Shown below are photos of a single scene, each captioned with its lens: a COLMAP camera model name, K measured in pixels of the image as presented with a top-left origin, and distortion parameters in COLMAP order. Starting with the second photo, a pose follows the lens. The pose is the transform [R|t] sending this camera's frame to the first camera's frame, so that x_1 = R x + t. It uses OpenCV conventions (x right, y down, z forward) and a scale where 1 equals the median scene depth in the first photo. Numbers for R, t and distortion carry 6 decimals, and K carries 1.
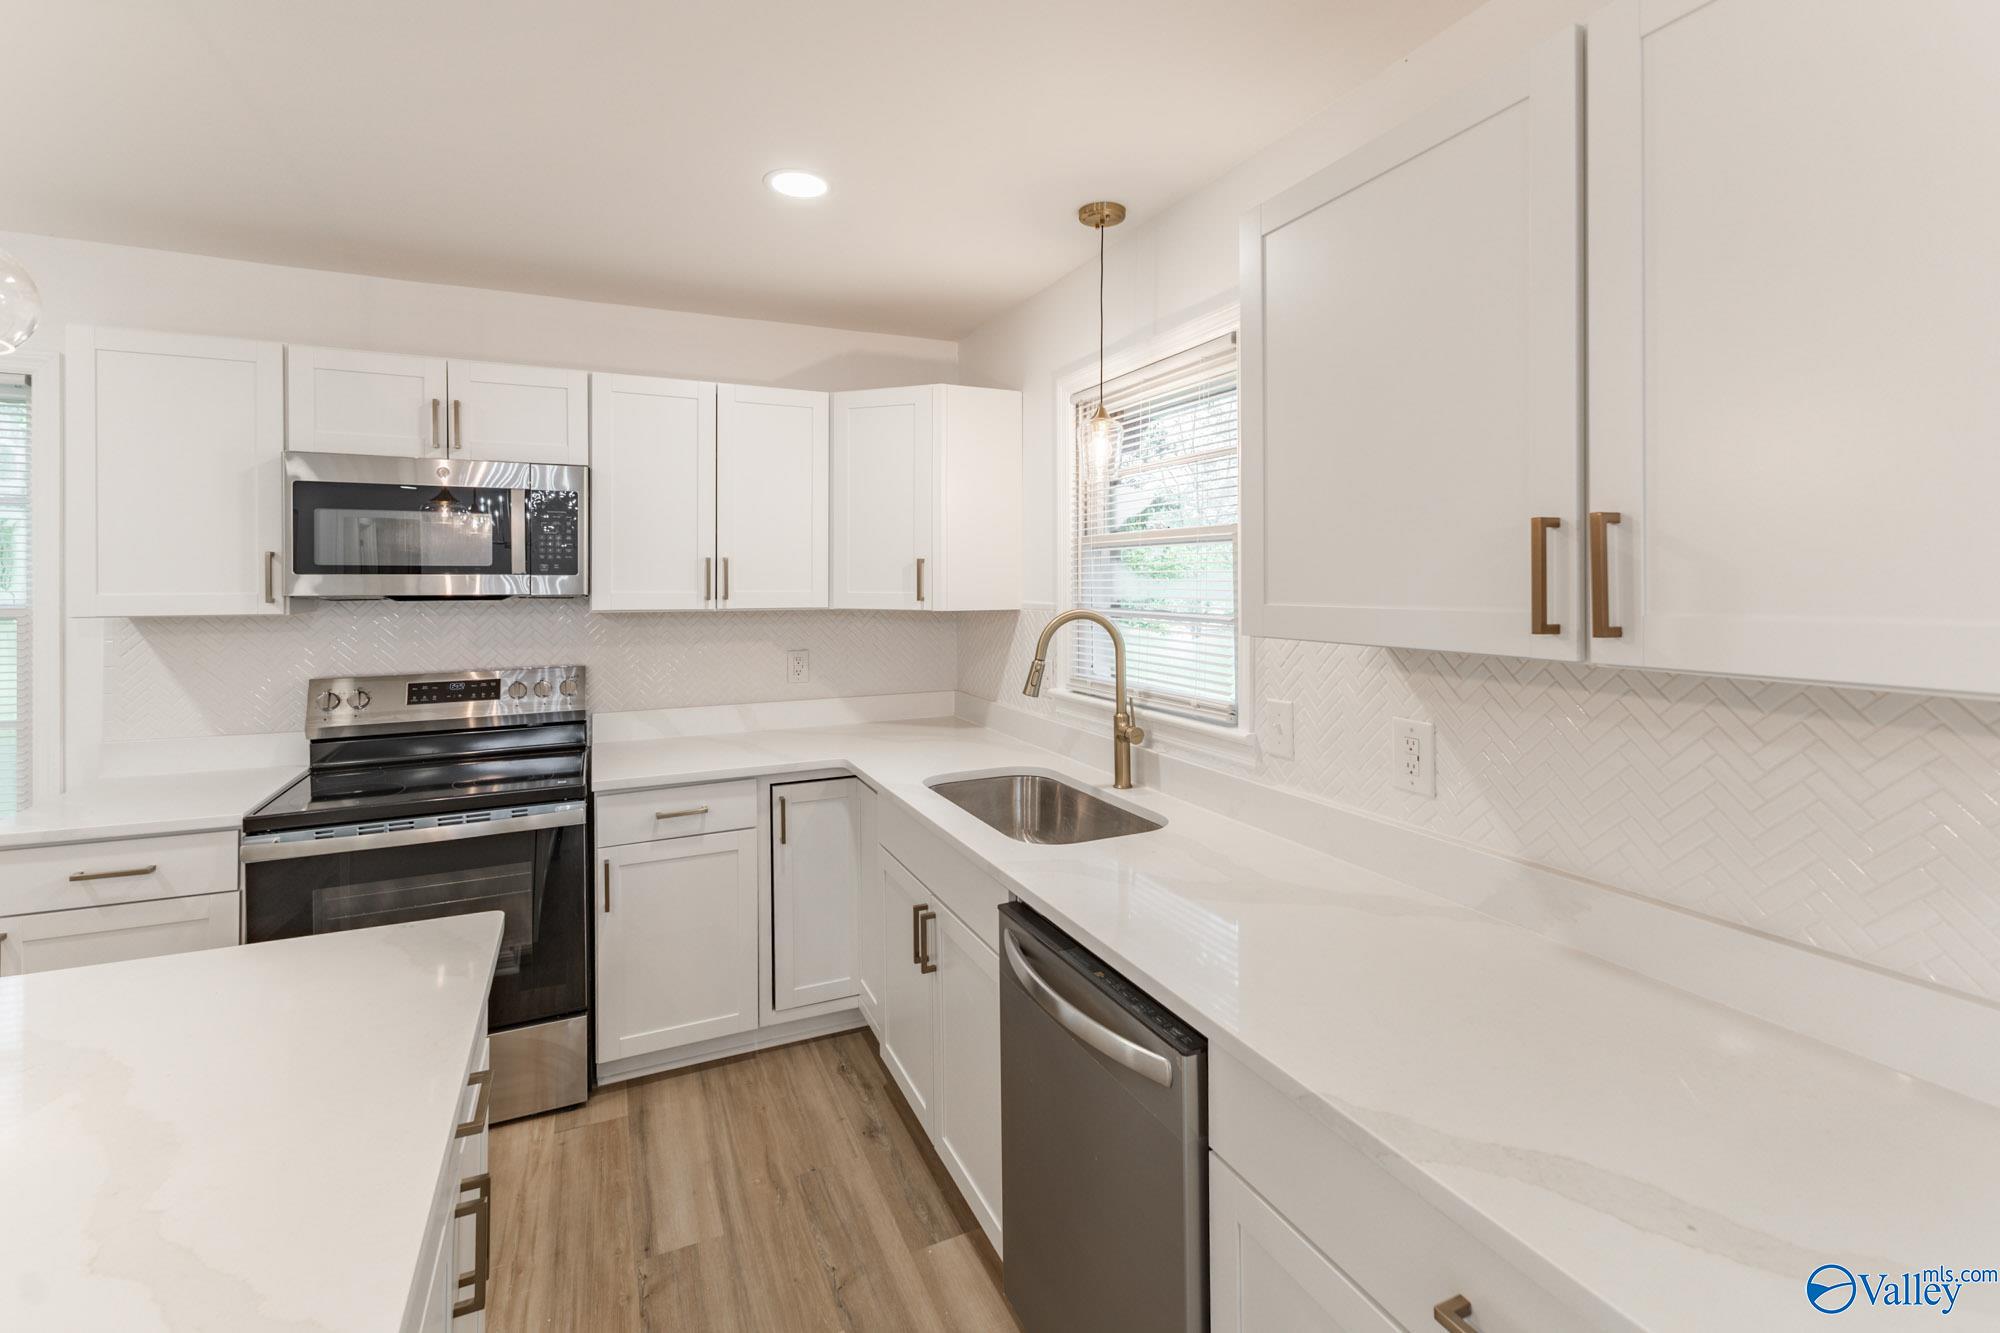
lens RADIAL K [[893.6, 0, 1008.4], [0, 893.6, 584.8], [0, 0, 1]] dist [0.003530, 0.000245]
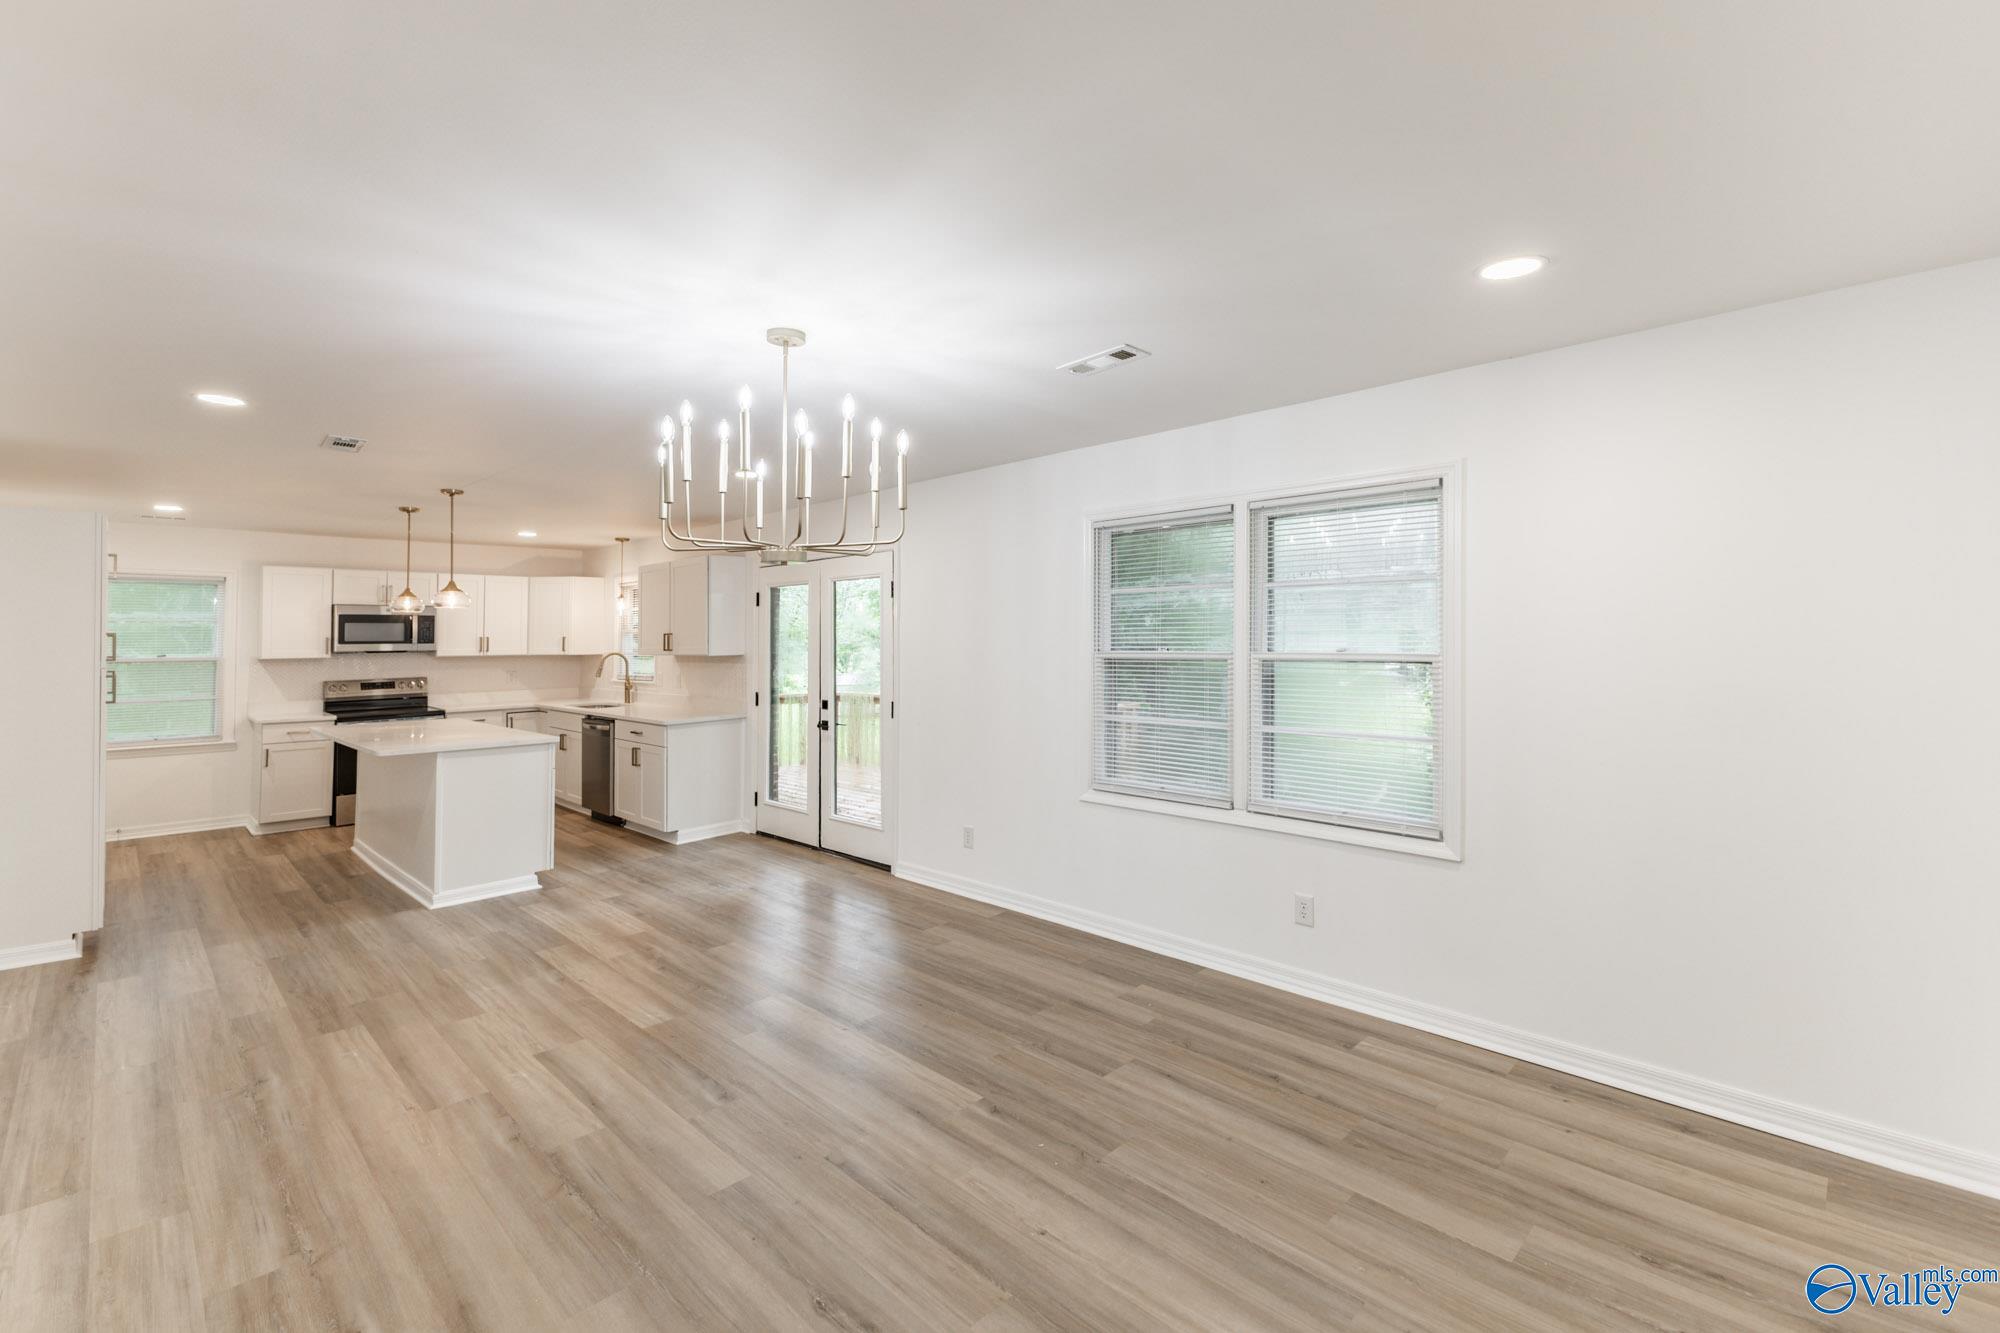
lens RADIAL K [[877.9, 0, 1005.2], [0, 877.9, 648.3], [0, 0, 1]] dist [0.011025, 0.000245]
pose [[0.936277, -0.011723, 0.351066, 0.276801], [0.011341, 0.999931, 0.003143, 0.017444], [-0.351078, 0.001038, 0.936346, -2.510071]]
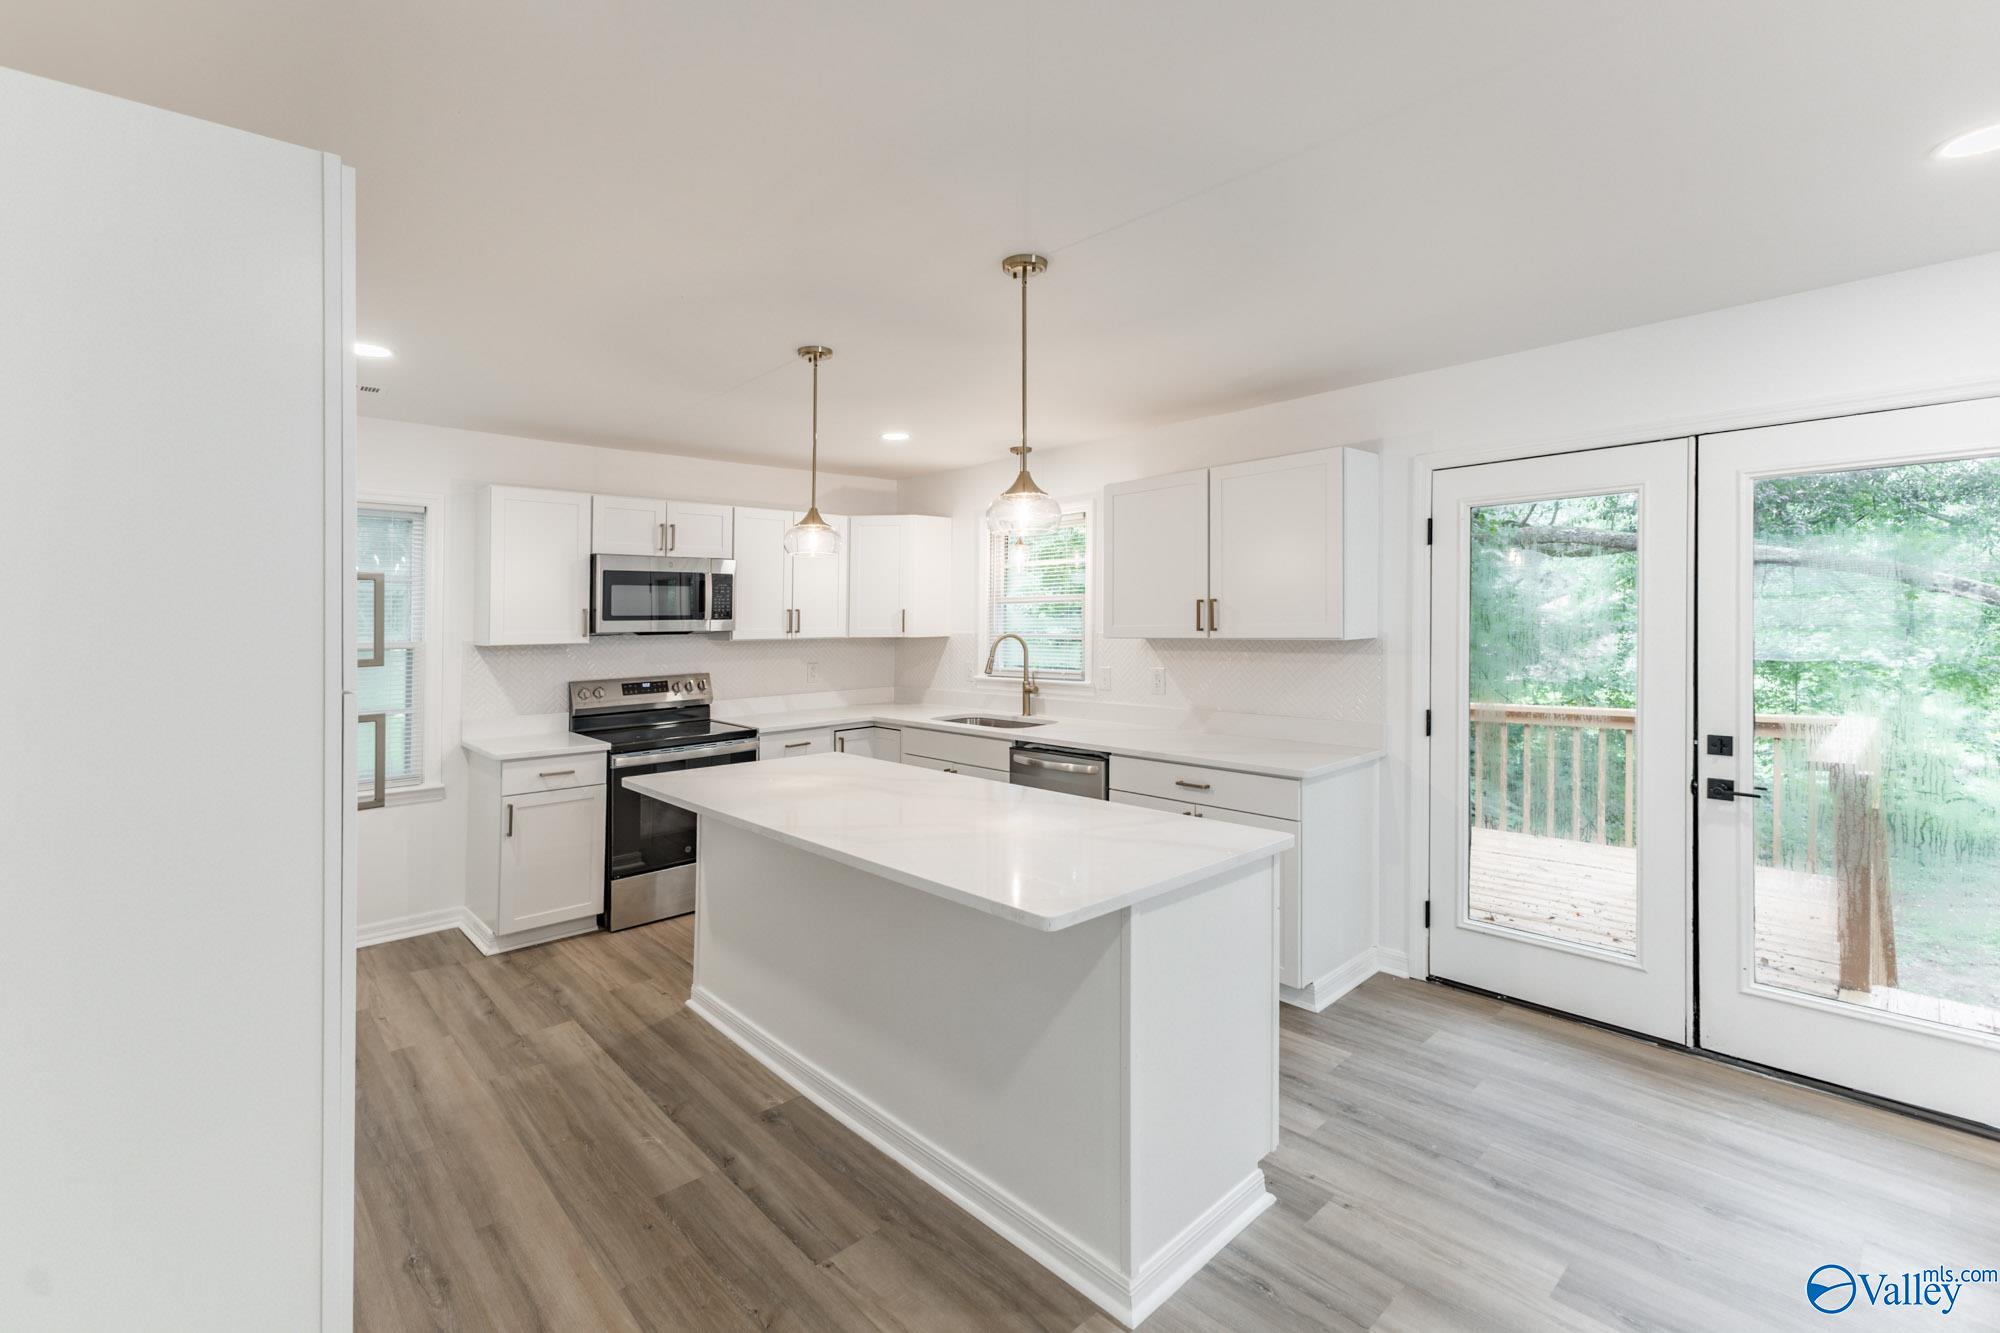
lens RADIAL K [[866.8, 0, 993.2], [0, 866.8, 642.5], [0, 0, 1]] dist [0.008972, -0.000341]
pose [[0.950760, -0.017901, 0.309411, -0.546493], [0.013015, 0.999756, 0.017850, 0.011160], [-0.309655, -0.012944, 0.950761, -0.886800]]
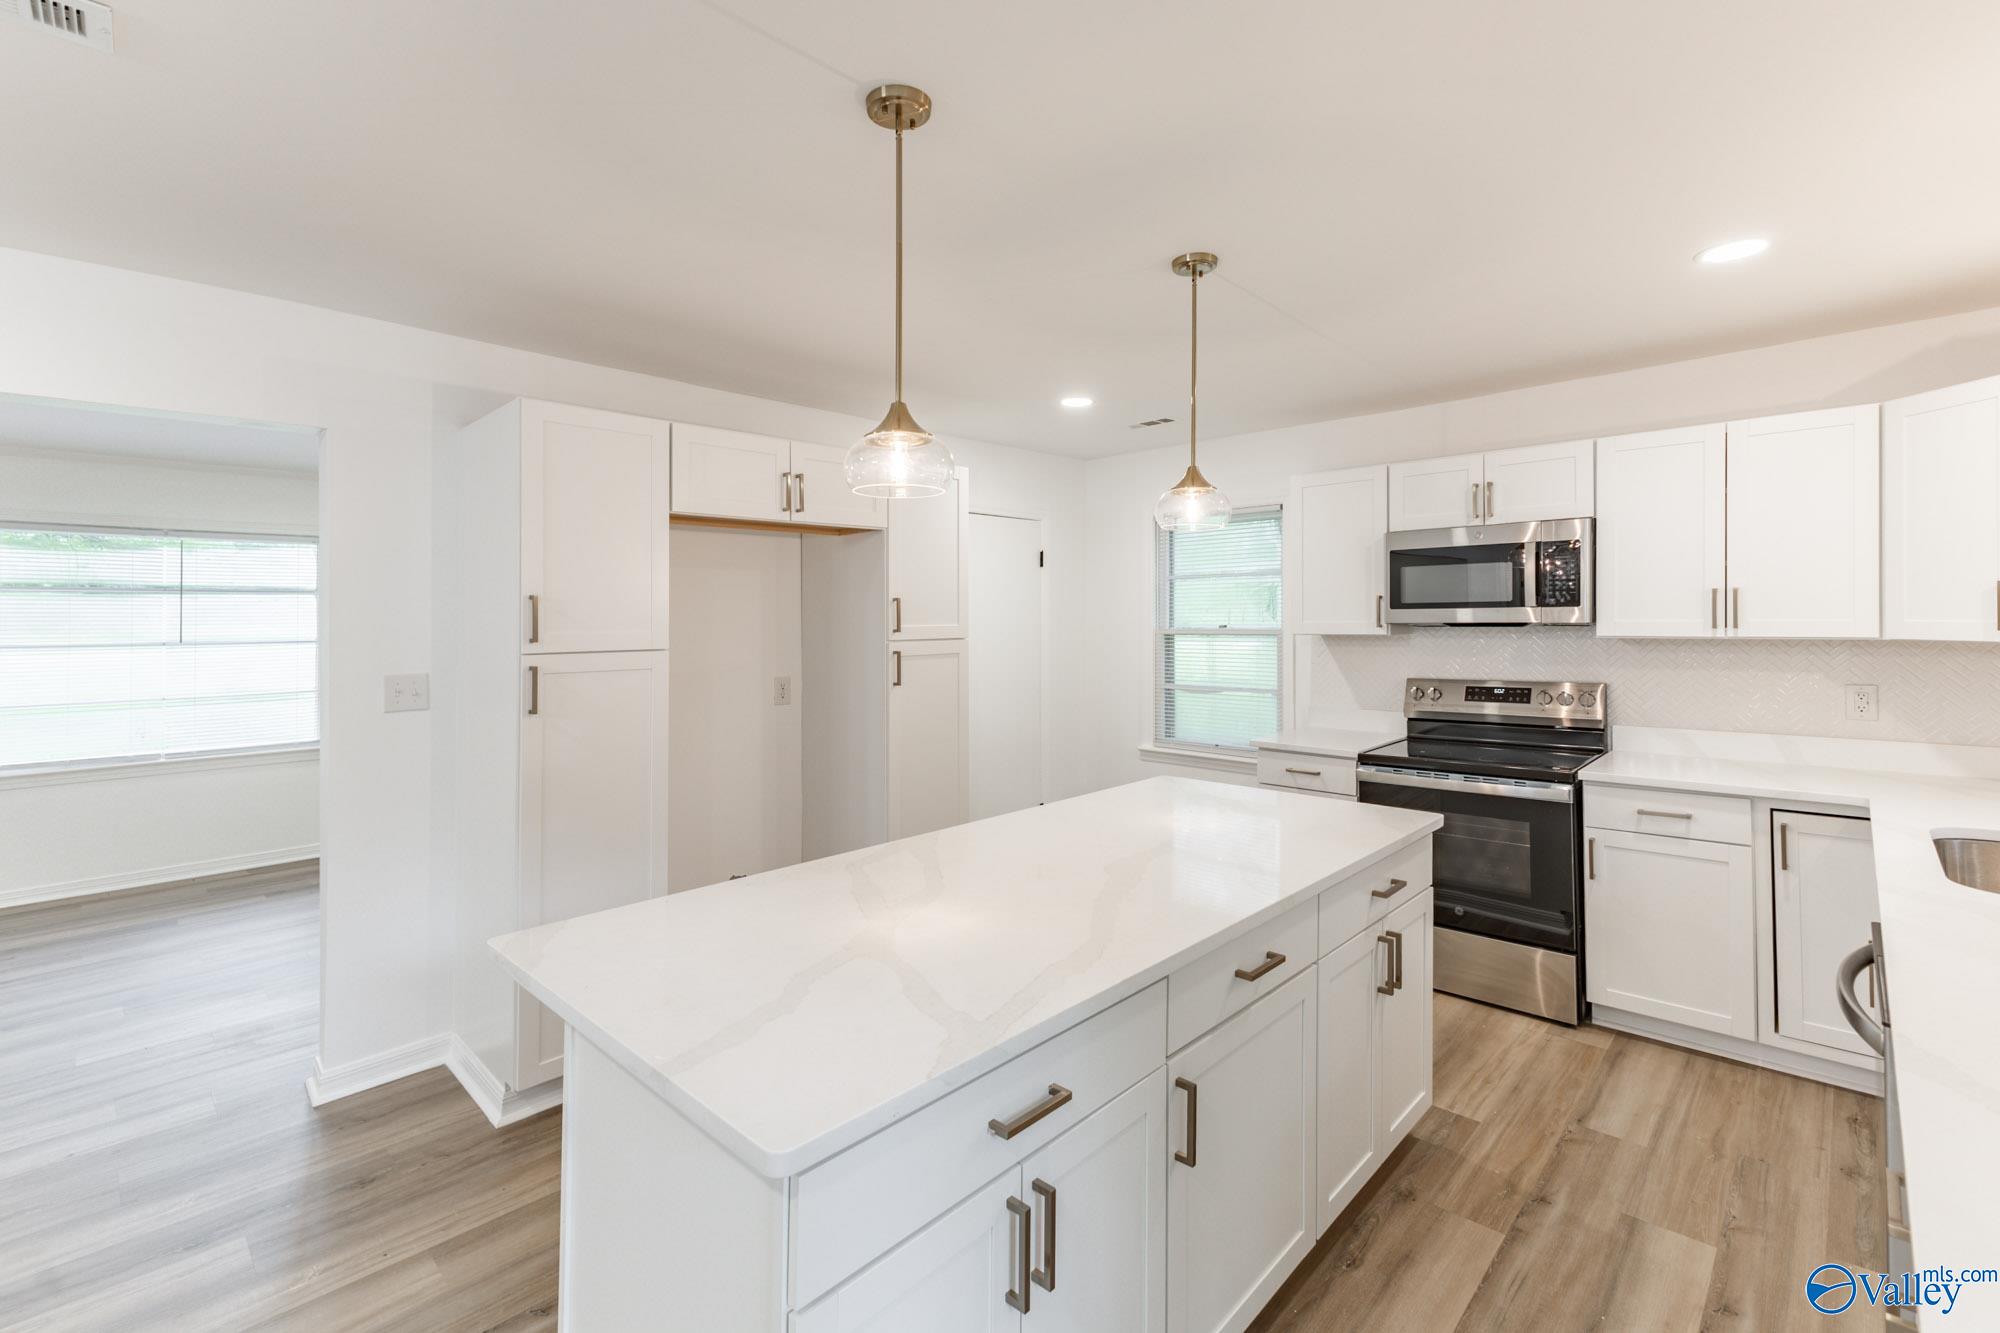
lens RADIAL K [[866.8, 0, 993.2], [0, 866.8, 642.5], [0, 0, 1]] dist [0.008972, -0.000341]
pose [[0.356773, 0.021380, -0.933947, 0.369306], [0.000500, 0.999734, 0.023077, 0.010794], [0.934191, -0.008700, 0.356667, -0.197049]]
